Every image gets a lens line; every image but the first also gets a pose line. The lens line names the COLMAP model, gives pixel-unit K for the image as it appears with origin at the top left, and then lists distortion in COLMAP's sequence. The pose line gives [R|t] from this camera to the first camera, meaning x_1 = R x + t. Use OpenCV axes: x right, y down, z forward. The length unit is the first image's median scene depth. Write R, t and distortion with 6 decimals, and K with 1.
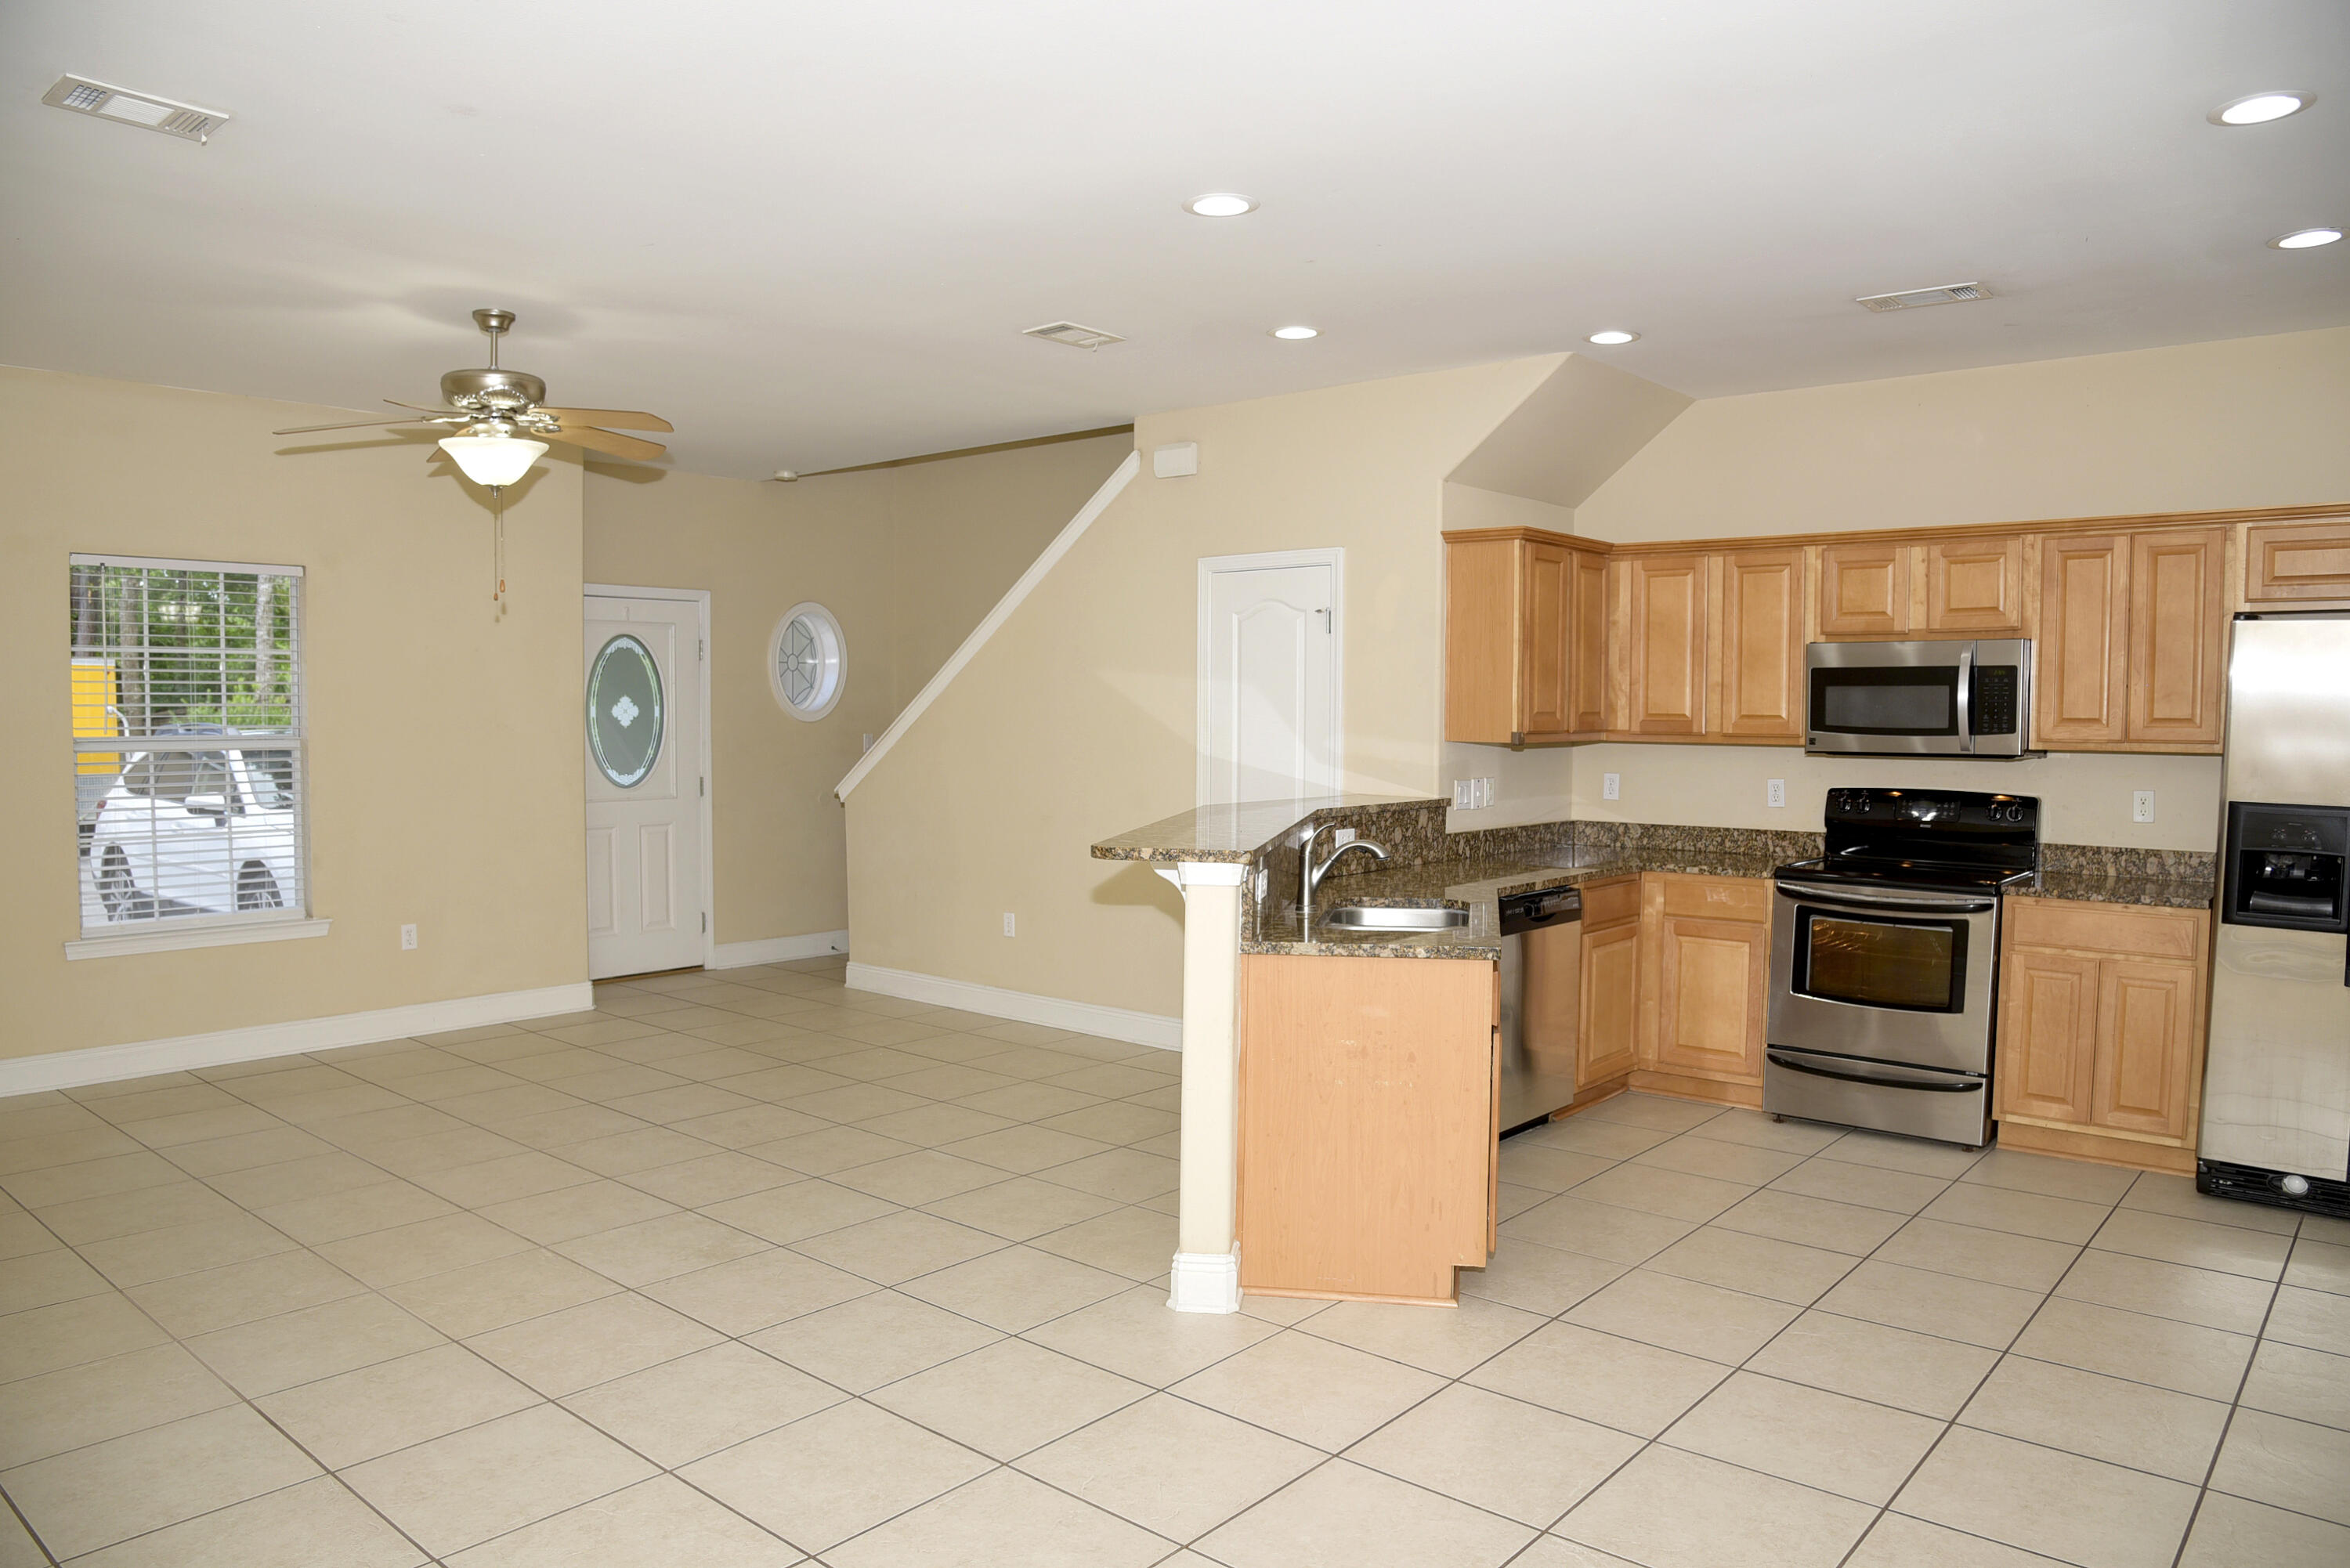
lens RADIAL K [[1607.7, 0, 1177.0], [0, 1607.7, 805.6], [0, 0, 1]] dist [-0.125605, 0.074987]
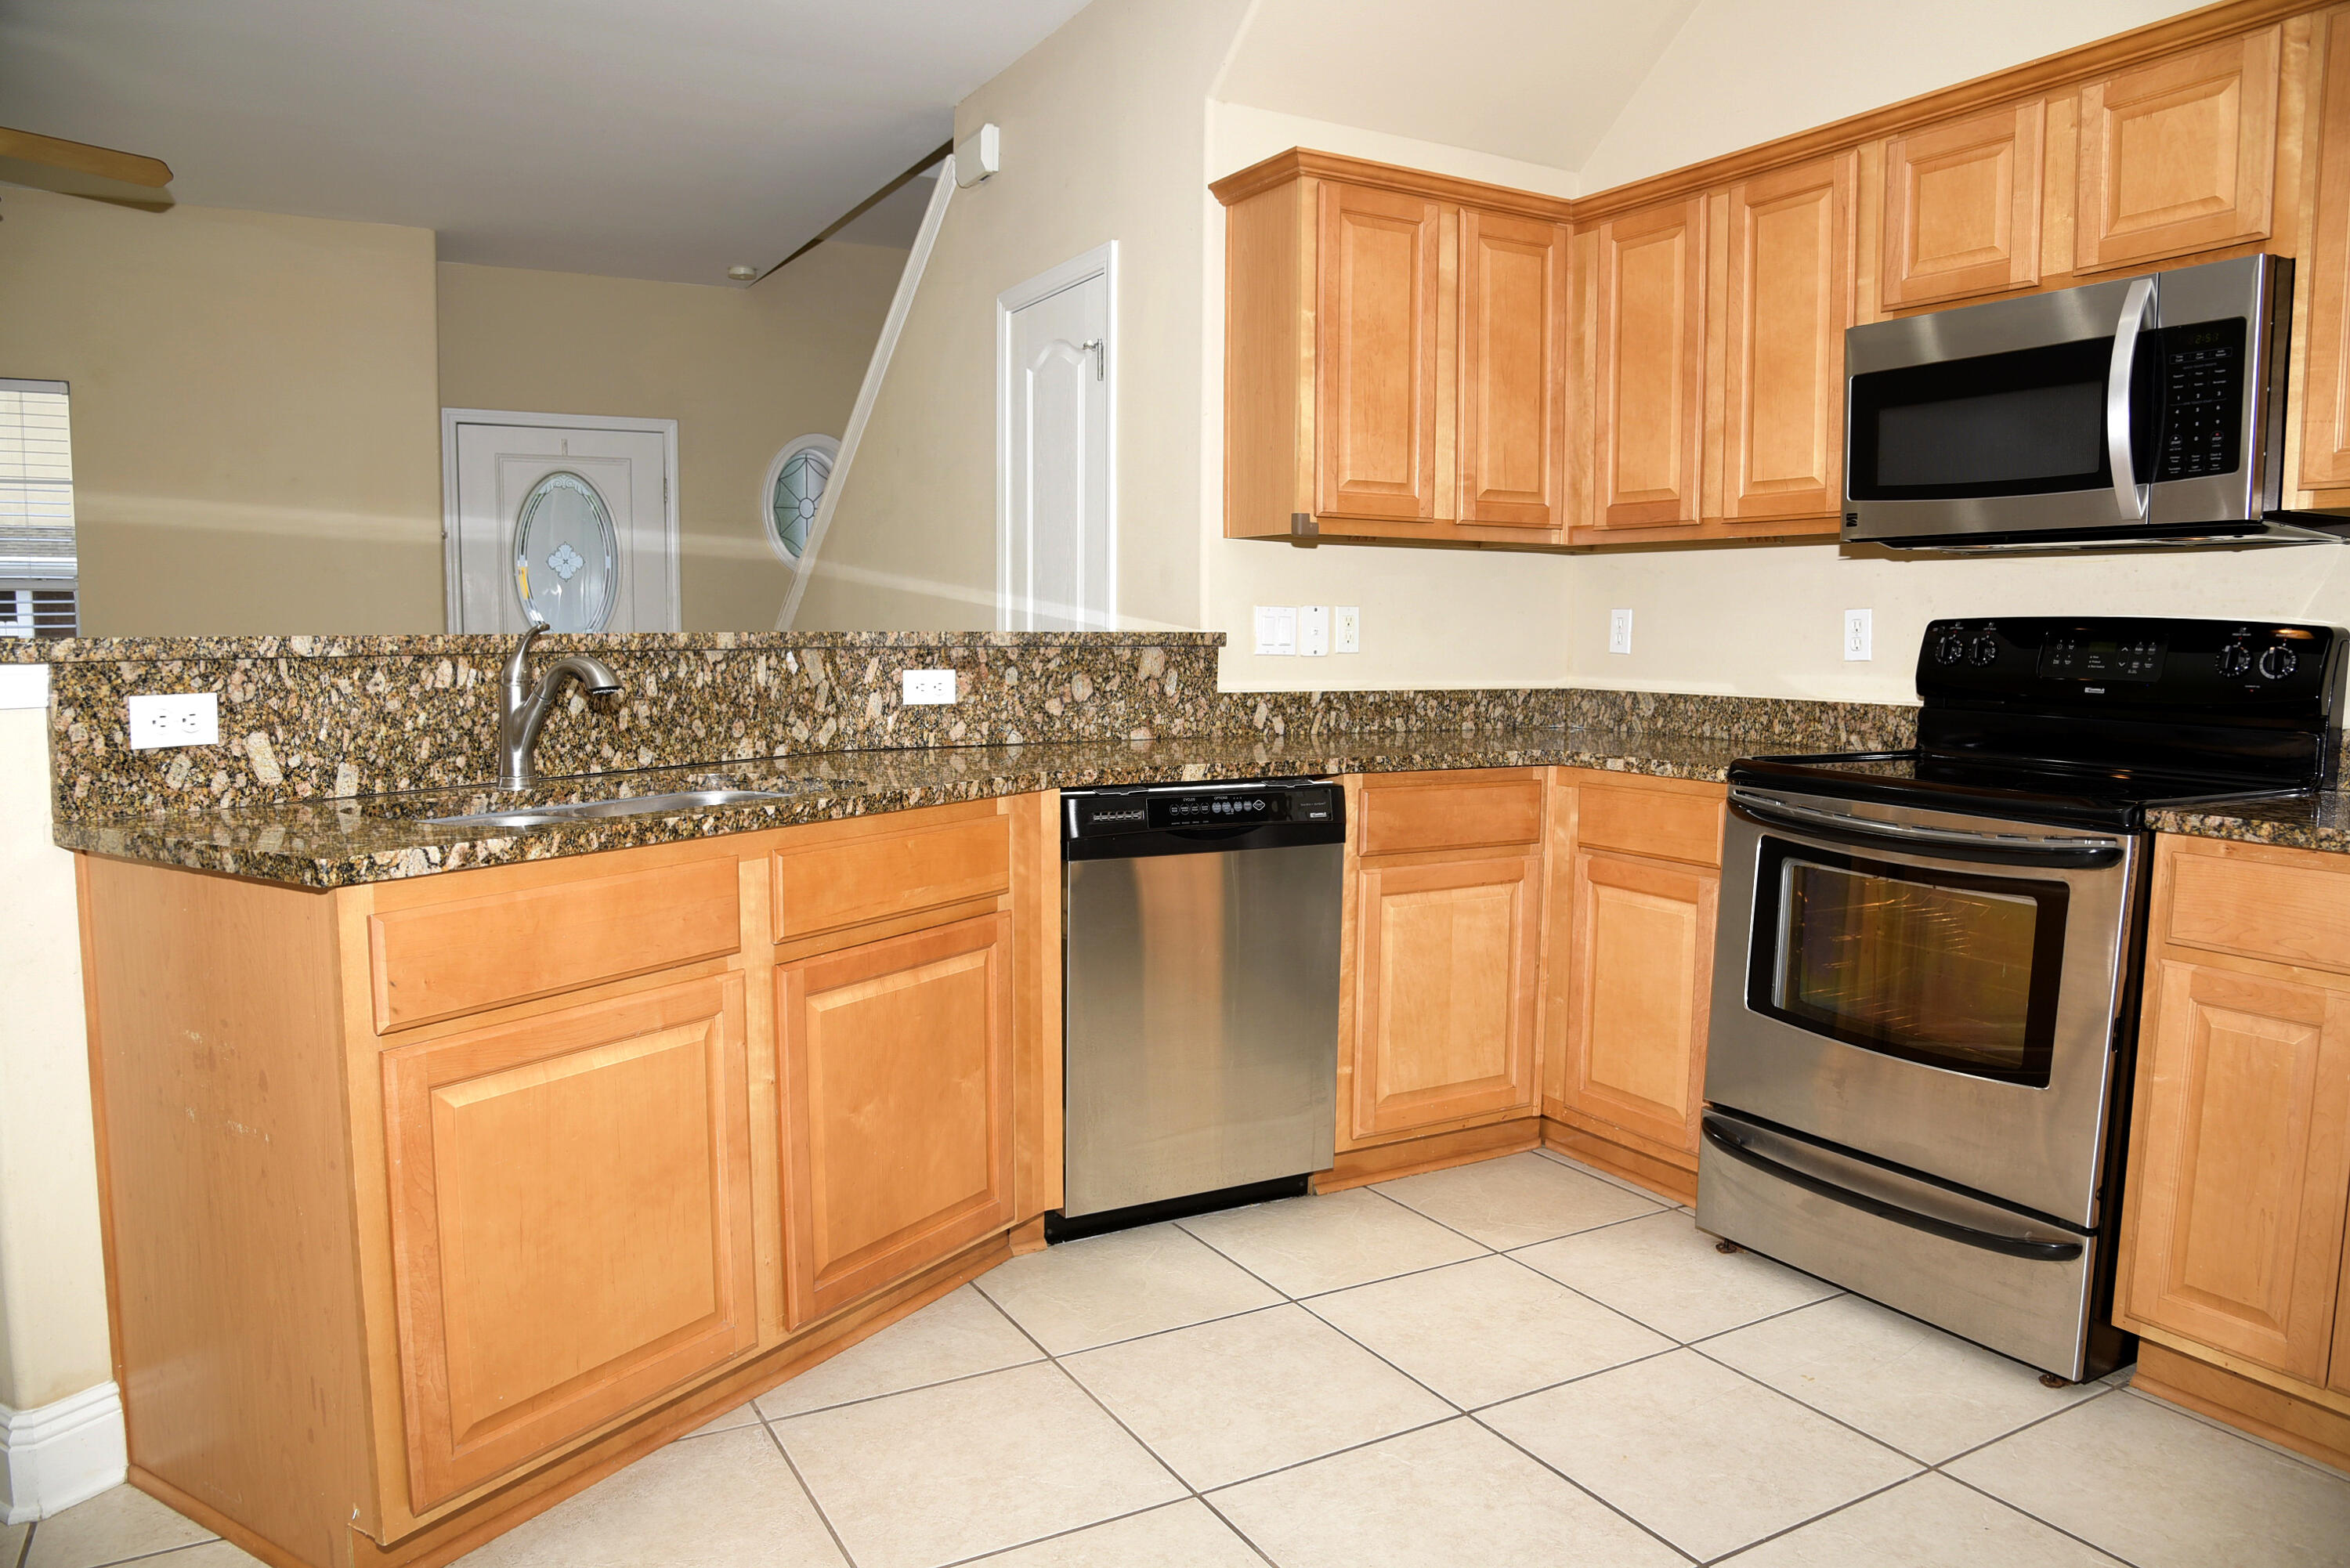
lens RADIAL K [[1607.7, 0, 1177.0], [0, 1607.7, 805.6], [0, 0, 1]] dist [-0.125605, 0.074987]
pose [[0.937516, 0.039746, -0.345664, 0.374242], [-0.023109, 0.998373, 0.052121, 0.029863], [0.347174, -0.040876, 0.936910, 0.441000]]
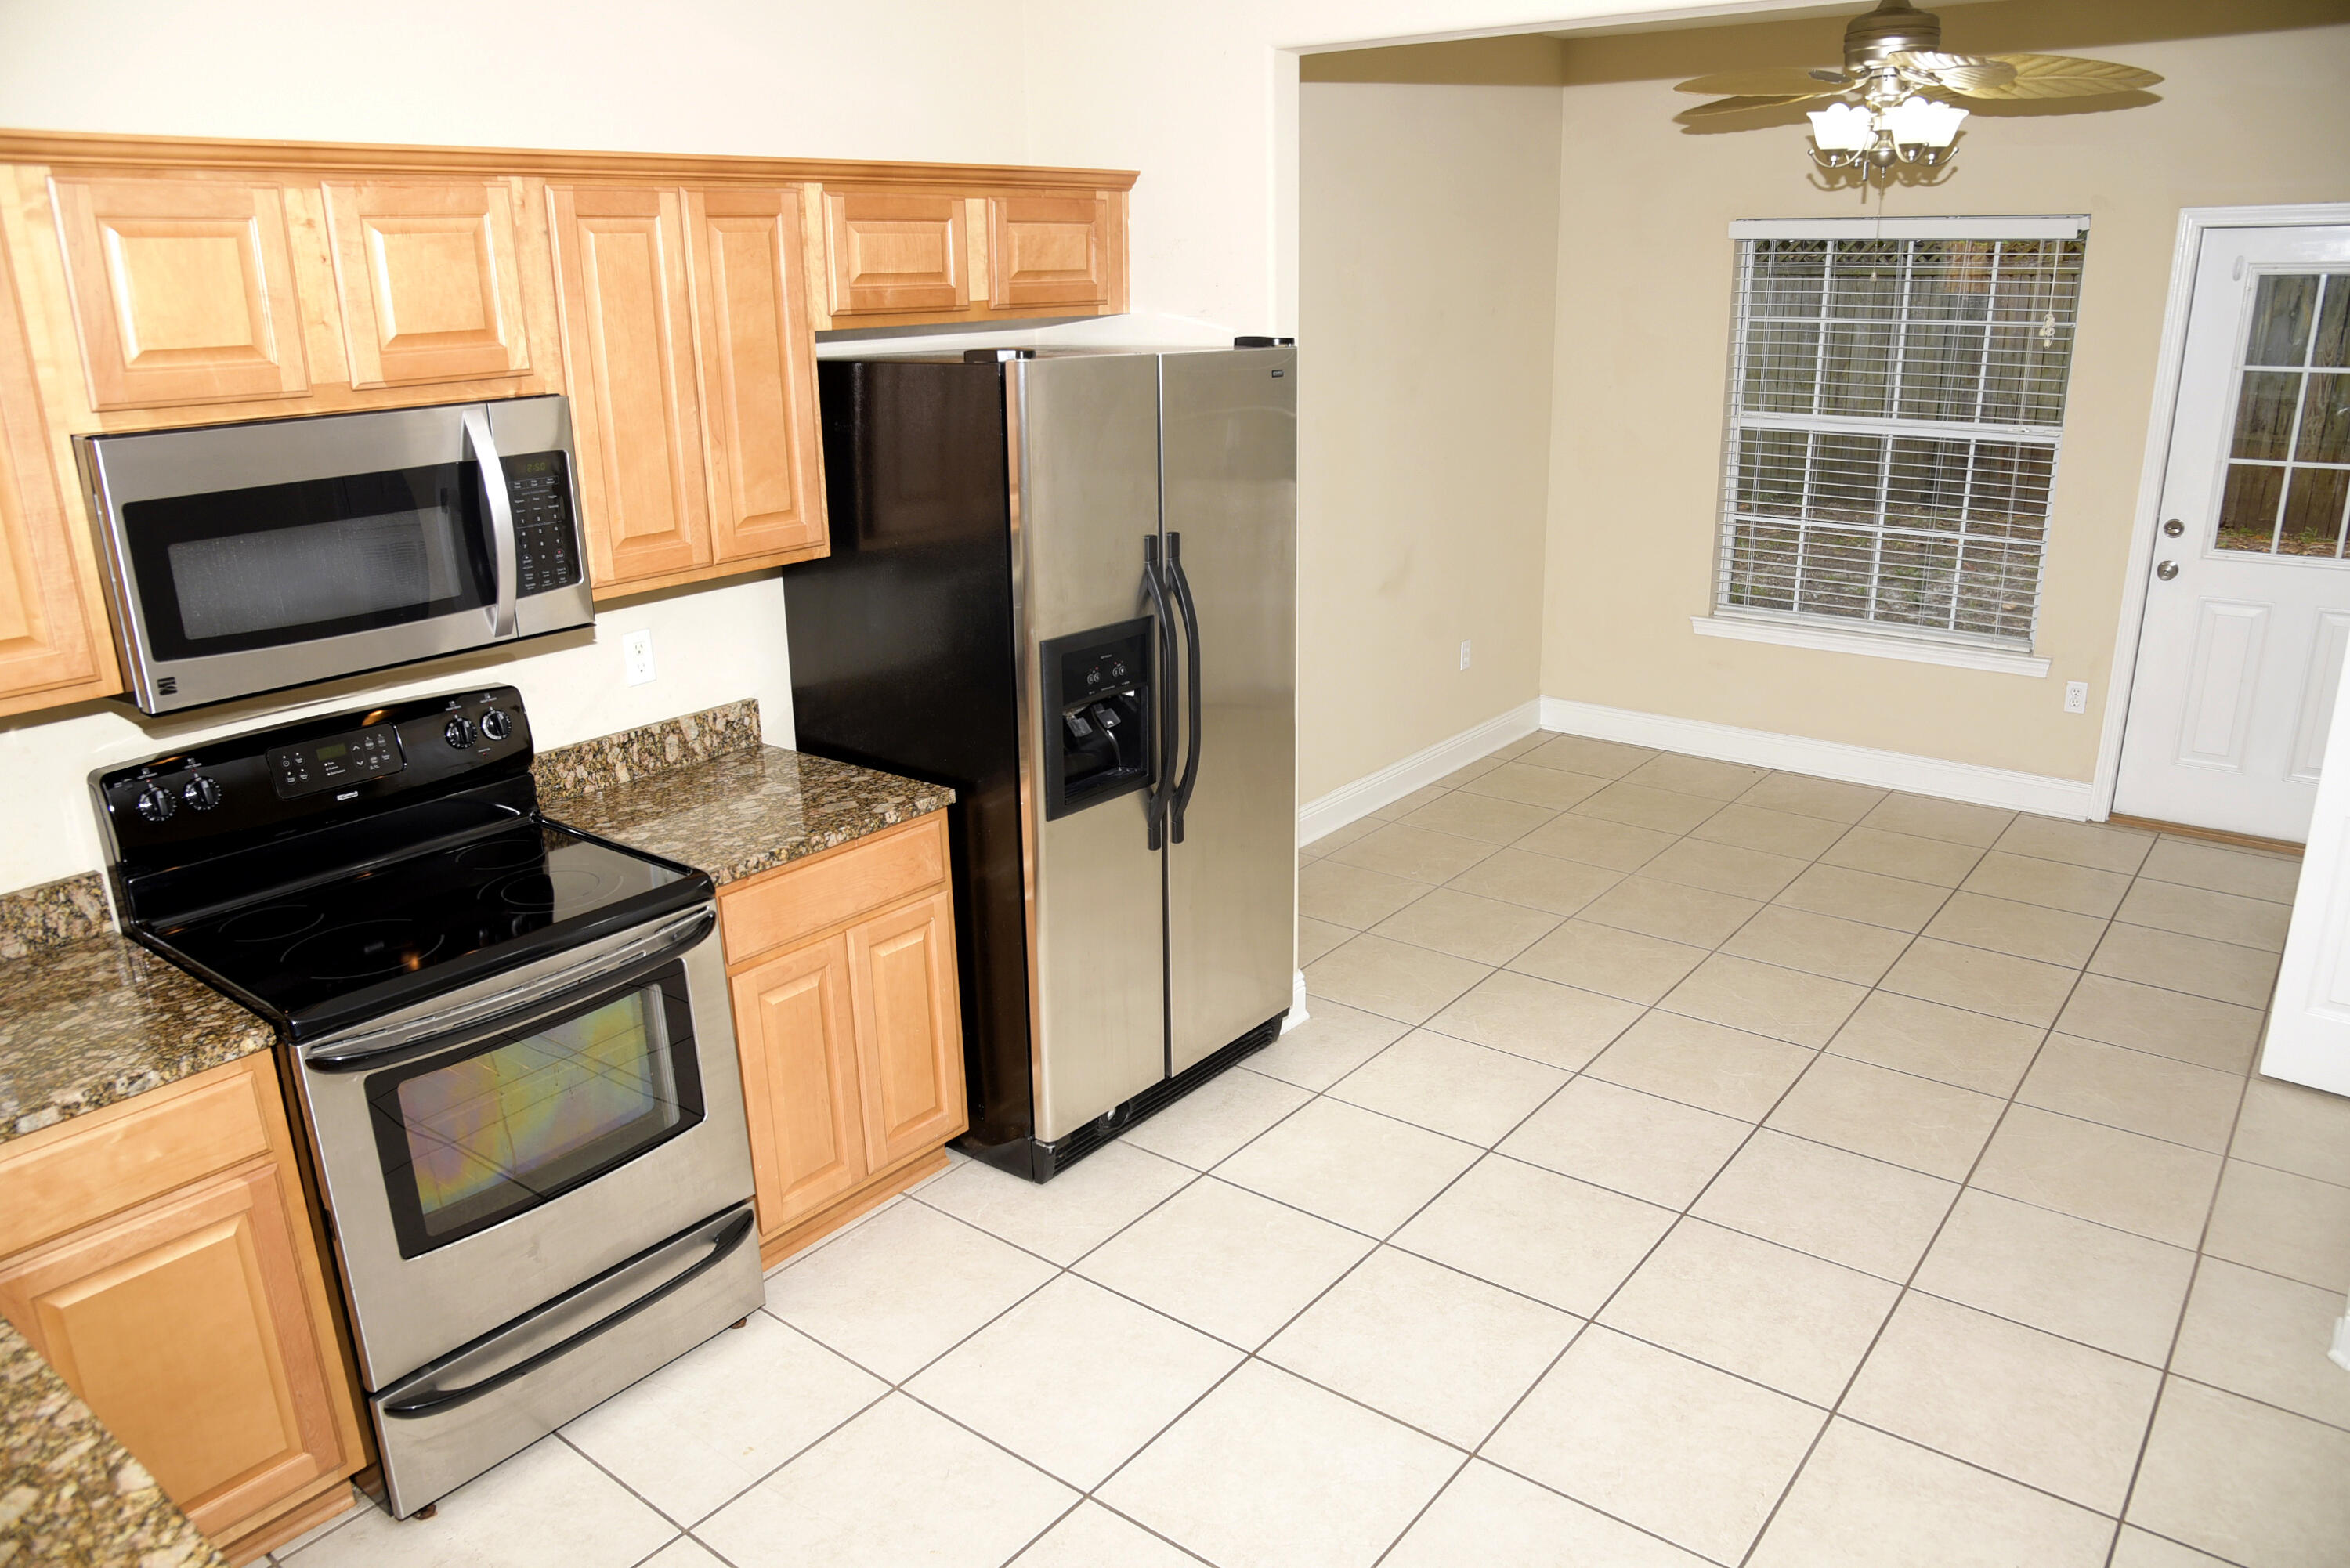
lens RADIAL K [[1607.7, 0, 1177.0], [0, 1607.7, 805.6], [0, 0, 1]] dist [-0.125605, 0.074987]
pose [[-0.039486, -0.316371, 0.947813, 0.012119], [0.074257, 0.945001, 0.318526, -0.116993], [-0.996457, 0.082959, -0.013822, 0.747319]]
